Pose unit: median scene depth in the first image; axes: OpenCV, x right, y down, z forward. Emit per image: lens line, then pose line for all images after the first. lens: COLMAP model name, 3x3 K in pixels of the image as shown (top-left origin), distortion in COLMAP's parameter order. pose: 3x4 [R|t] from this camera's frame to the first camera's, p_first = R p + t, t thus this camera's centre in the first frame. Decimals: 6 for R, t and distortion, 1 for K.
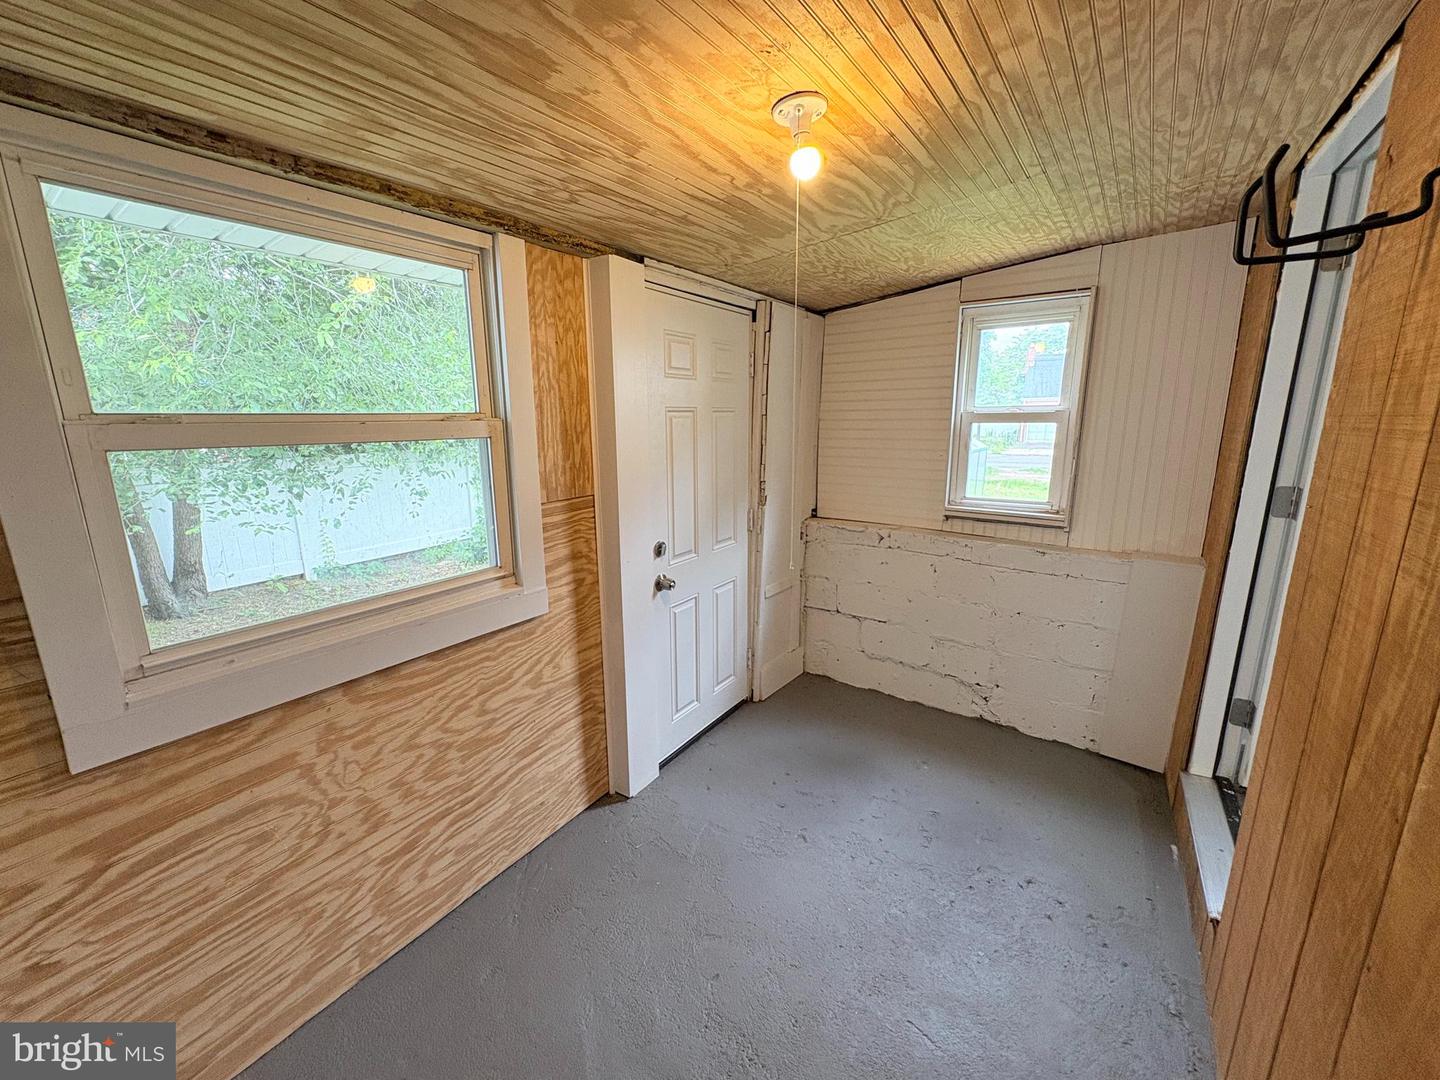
lens RADIAL K [[575.4, 0, 719.6], [0, 575.4, 539.8], [0, 0, 1]] dist [-0.002431, 0.000680]
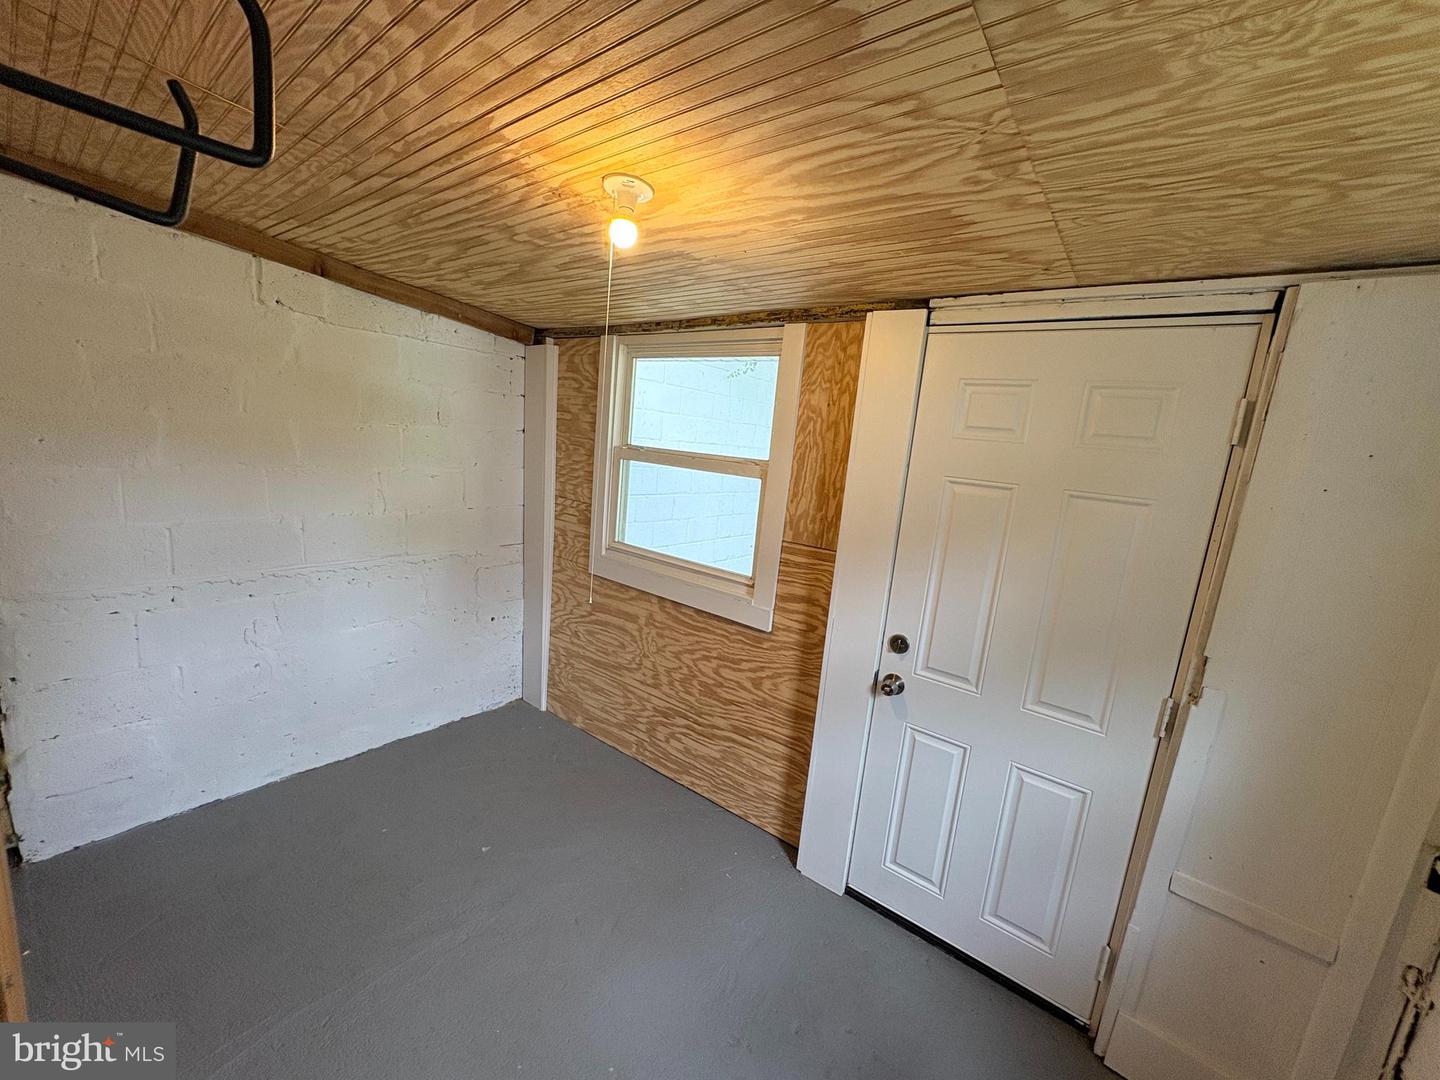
lens RADIAL K [[575.4, 0, 719.3], [0, 575.4, 537.9], [0, 0, 1]] dist [-0.002431, 0.000680]
pose [[-0.060101, 0.175930, -0.982566, 0.867480], [-0.297139, 0.936569, 0.185869, -0.253537], [0.952941, 0.303129, -0.004013, 0.905269]]
